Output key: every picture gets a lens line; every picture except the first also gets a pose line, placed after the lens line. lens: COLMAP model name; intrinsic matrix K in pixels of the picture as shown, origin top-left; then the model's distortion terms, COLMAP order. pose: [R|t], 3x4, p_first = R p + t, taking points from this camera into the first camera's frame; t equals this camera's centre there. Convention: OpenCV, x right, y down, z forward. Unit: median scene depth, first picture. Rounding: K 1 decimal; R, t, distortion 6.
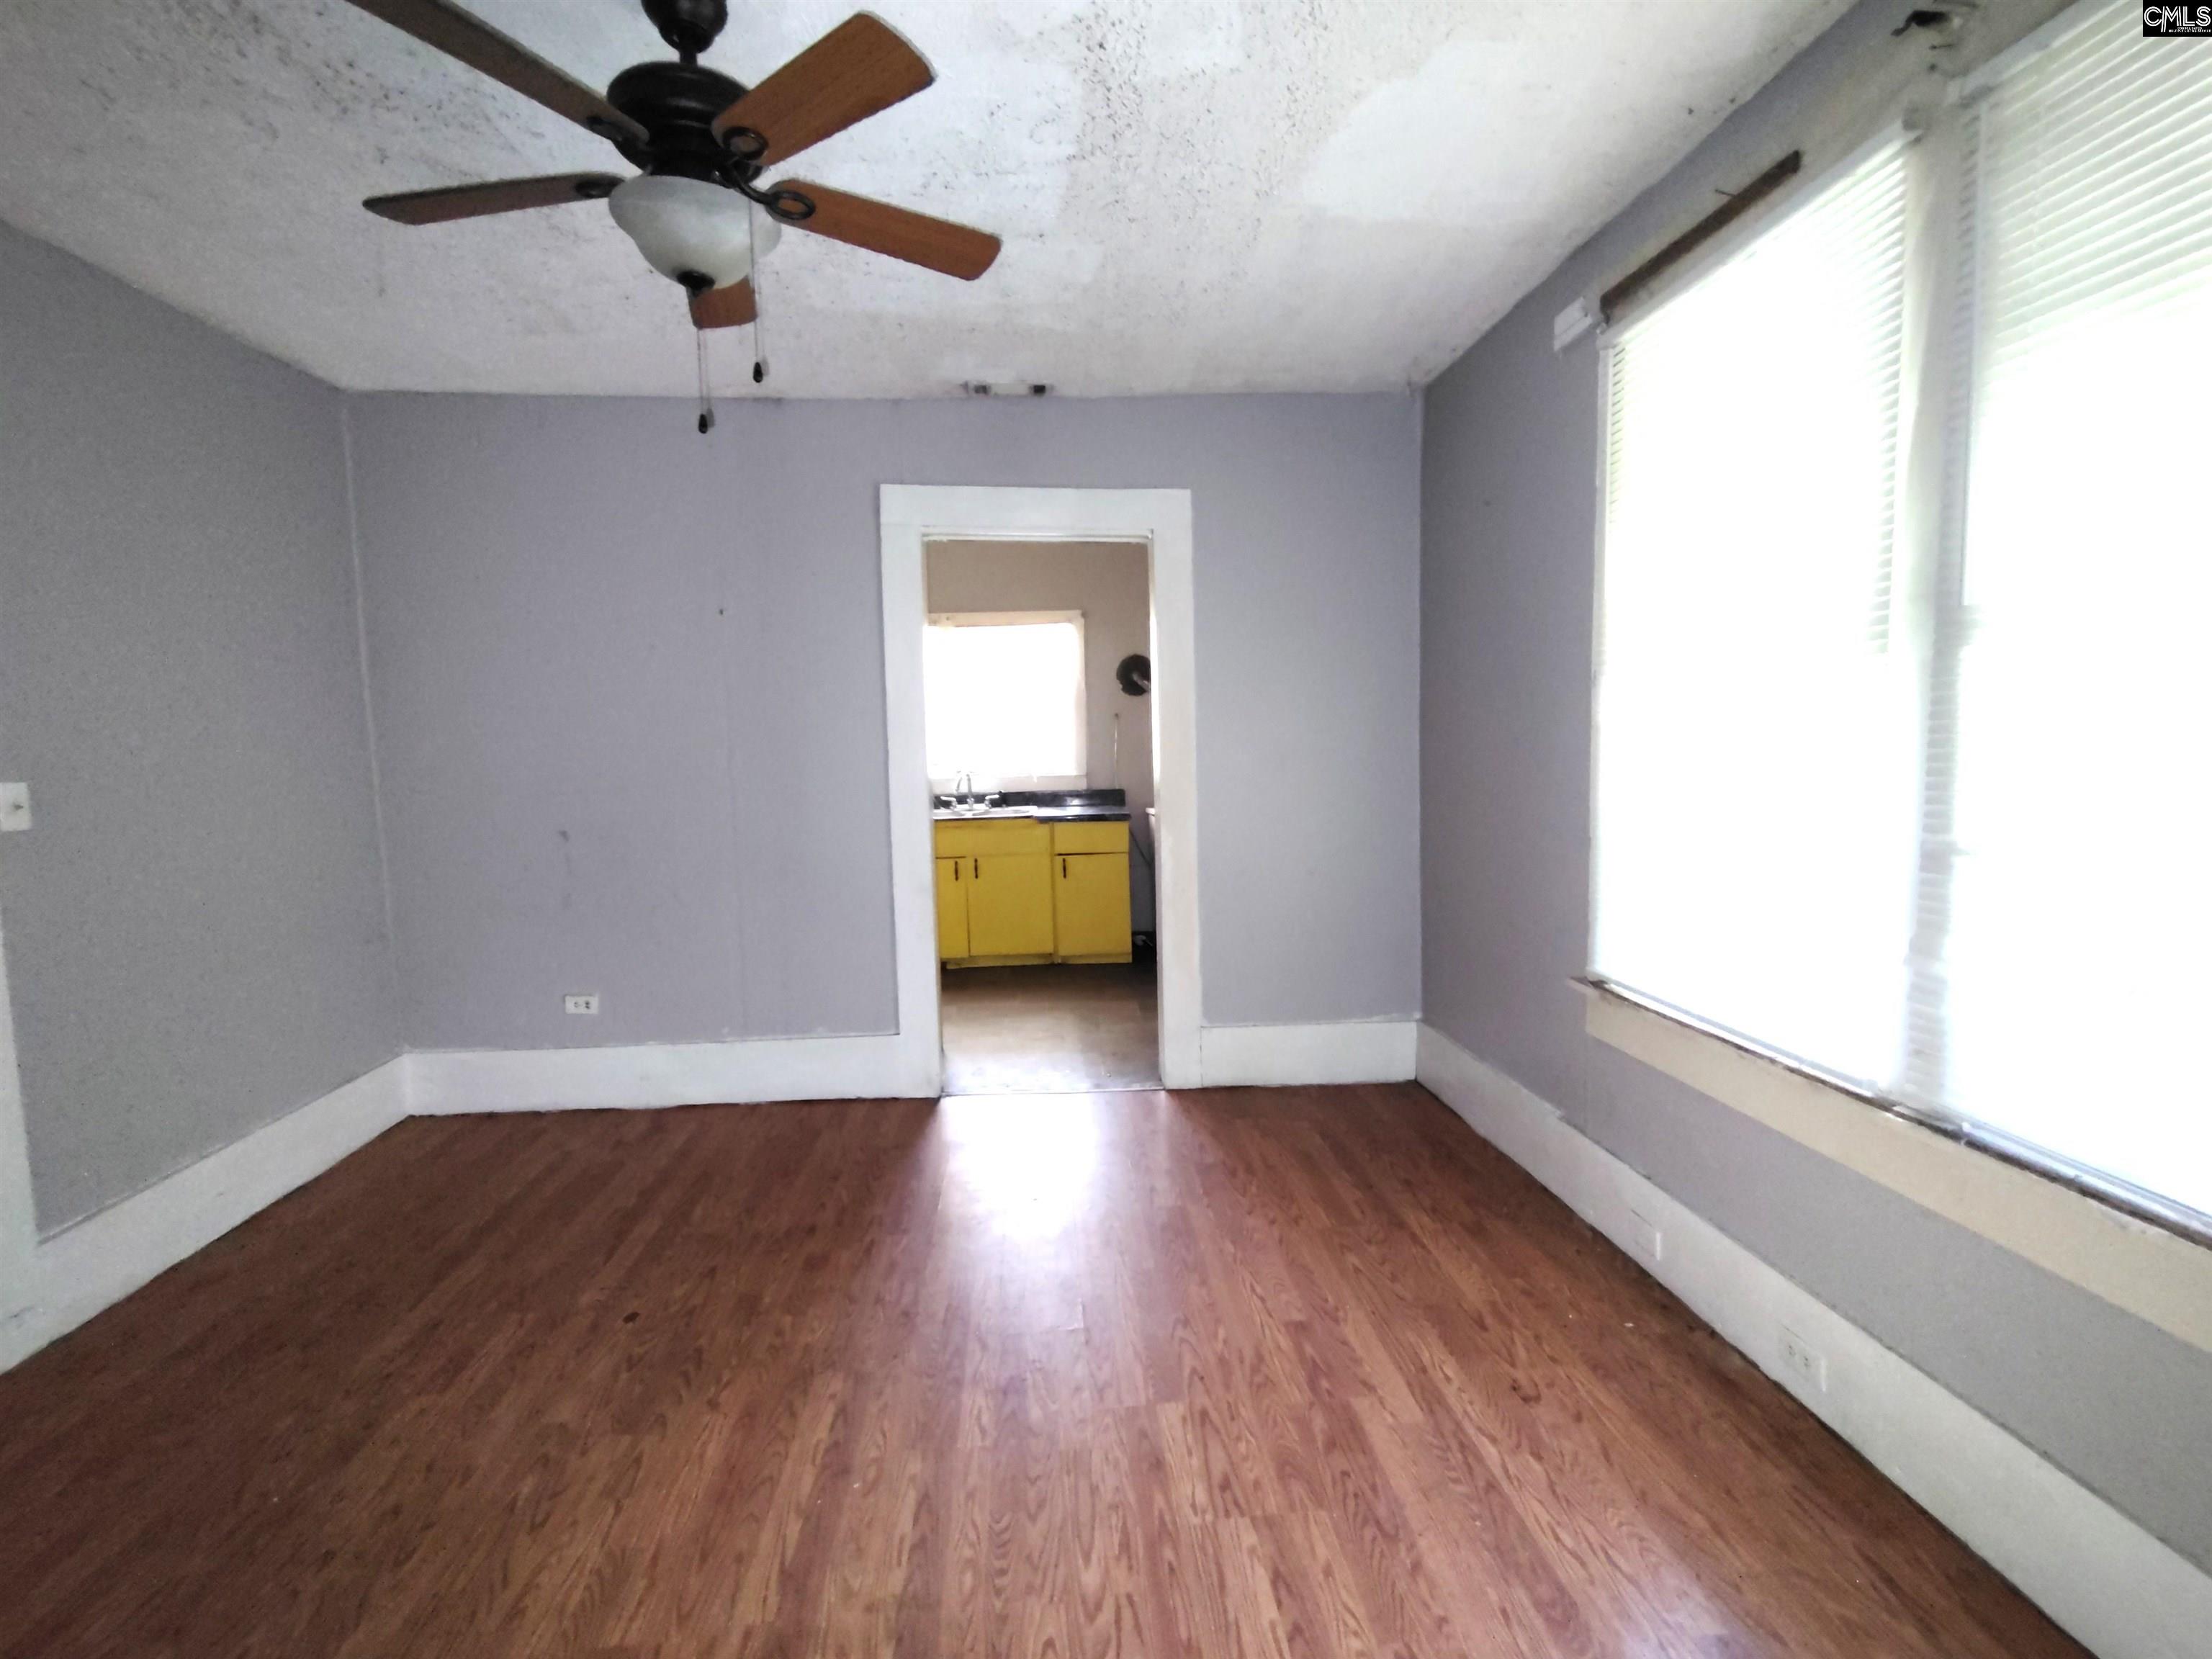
lens RADIAL K [[1054.0, 0, 1106.0], [0, 1054.0, 829.5], [0, 0, 1]] dist [-0.000062, 0.000002]
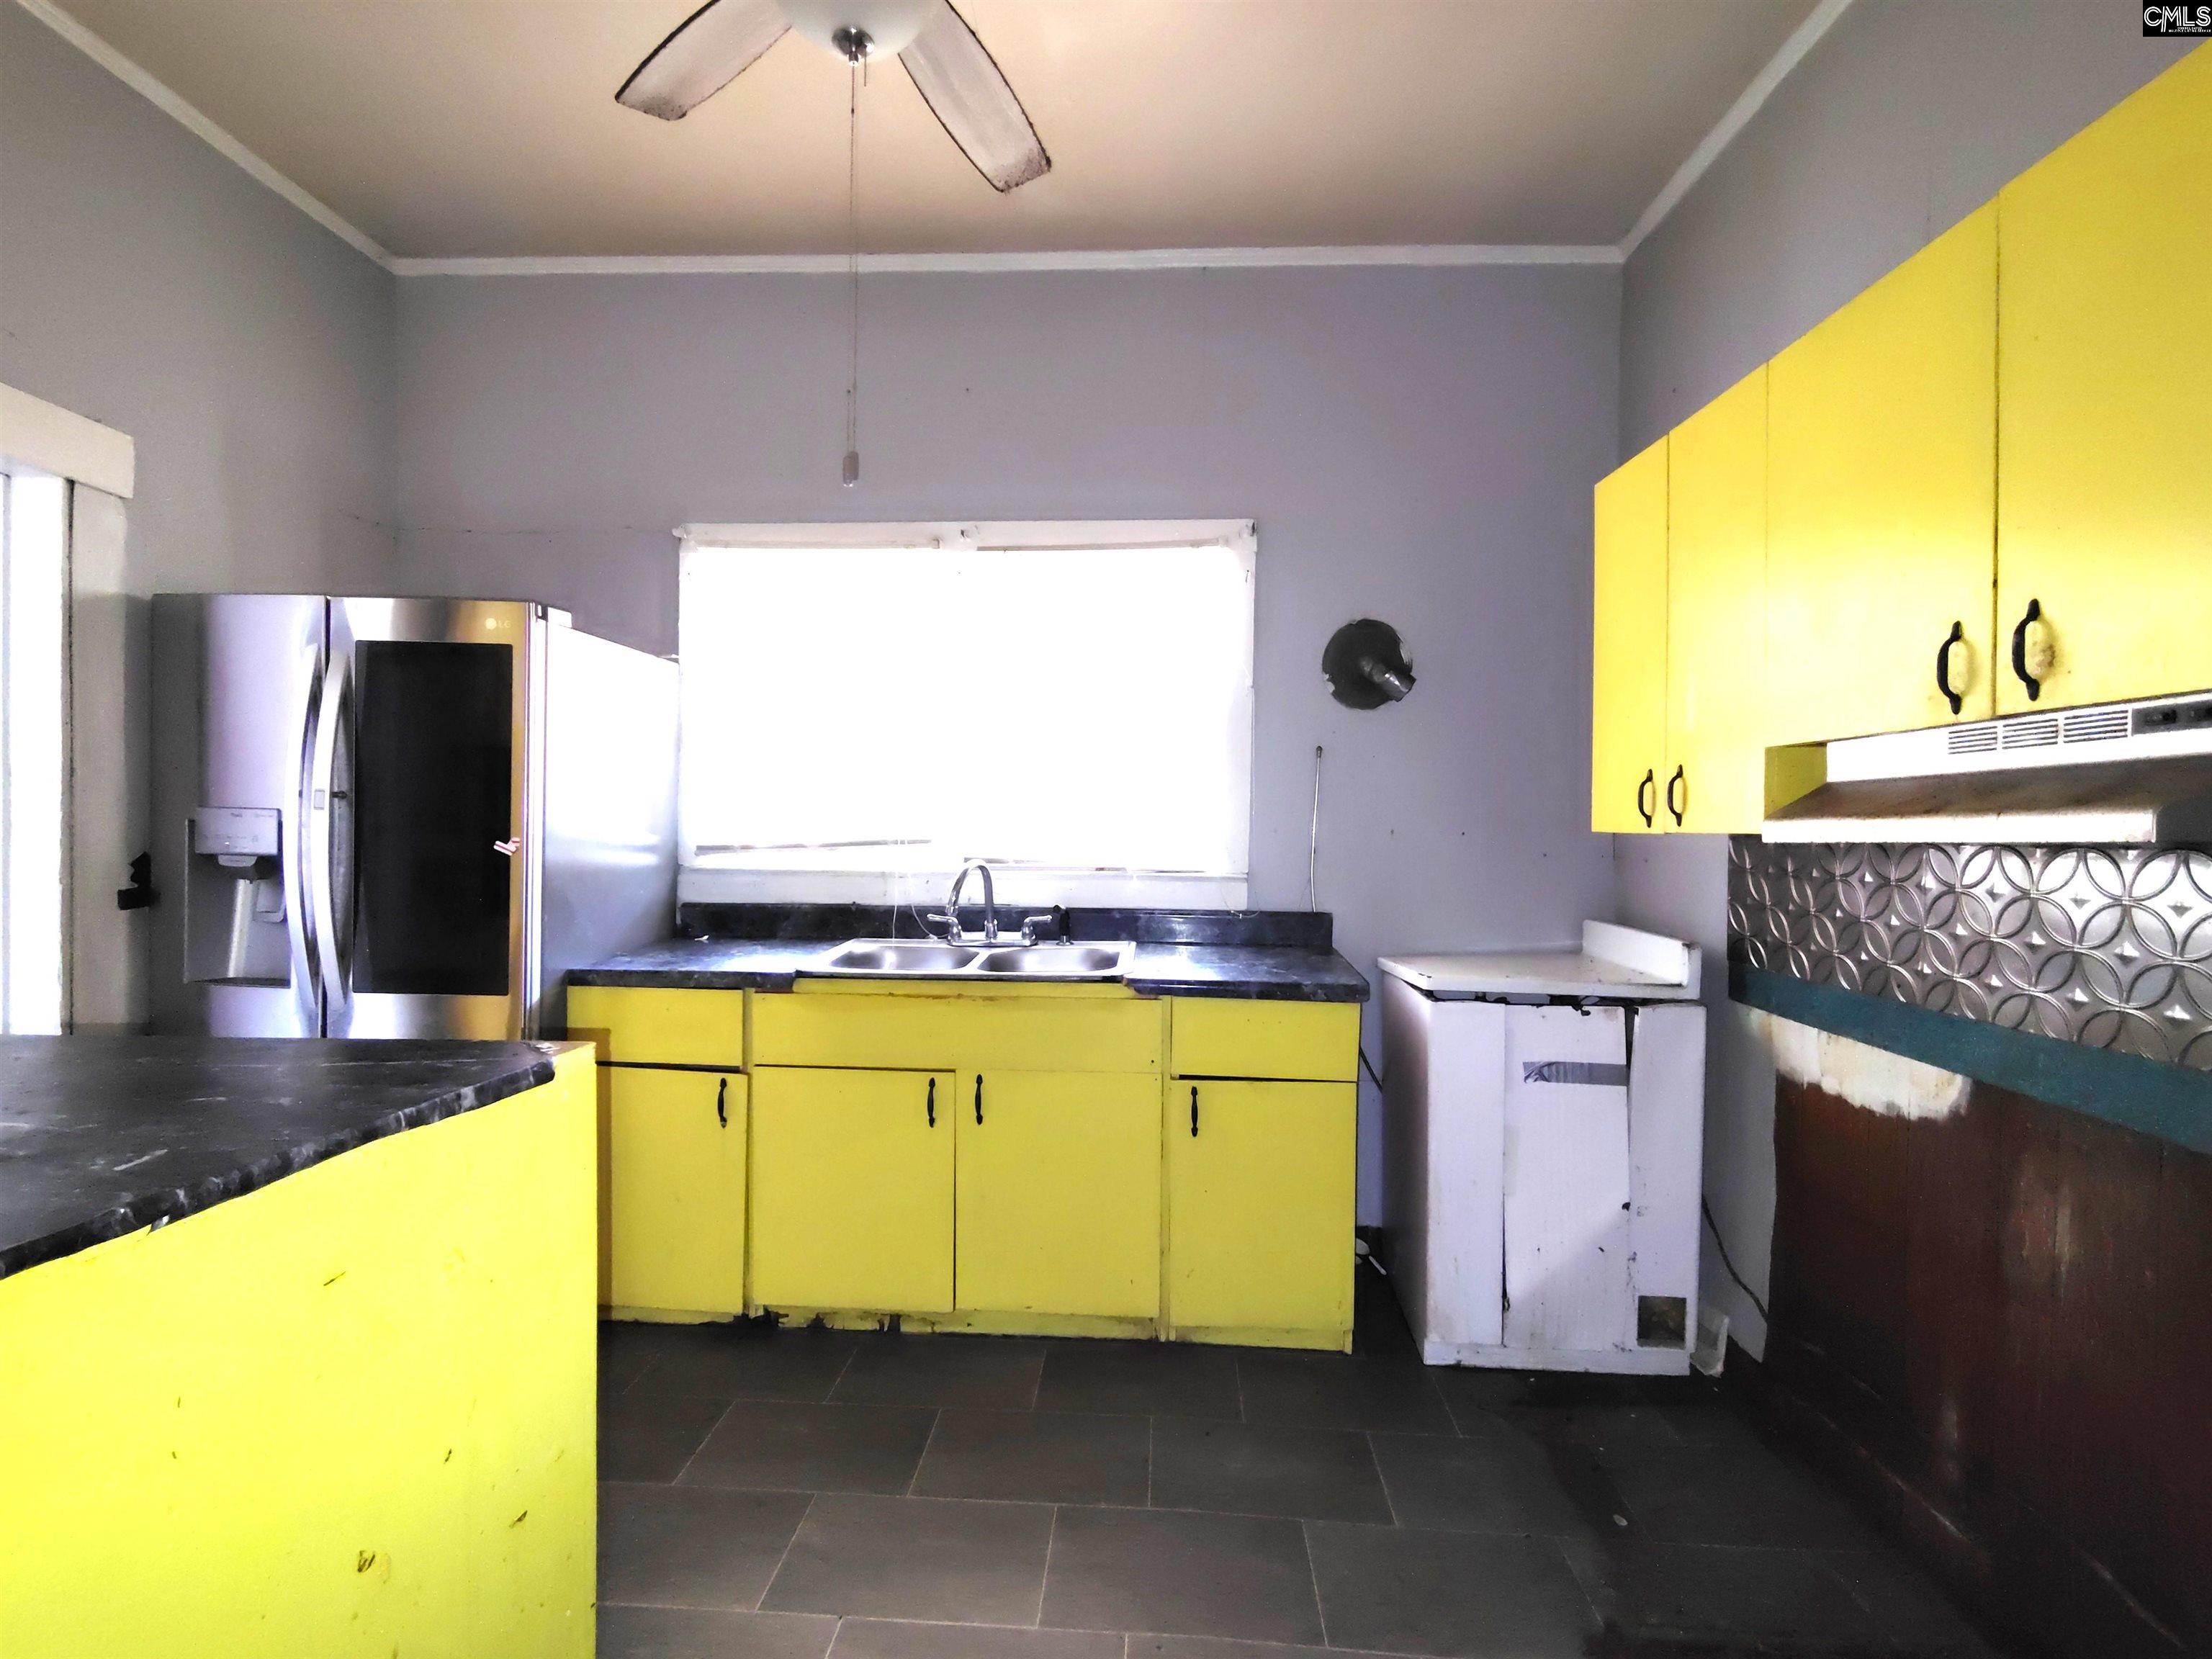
lens RADIAL K [[1054.0, 0, 1106.0], [0, 1054.0, 829.5], [0, 0, 1]] dist [-0.000062, 0.000002]
pose [[0.993758, 0.040158, -0.104081, -0.034968], [-0.046984, 0.996844, -0.063986, -0.043097], [0.101183, 0.068476, 0.992508, 0.578789]]
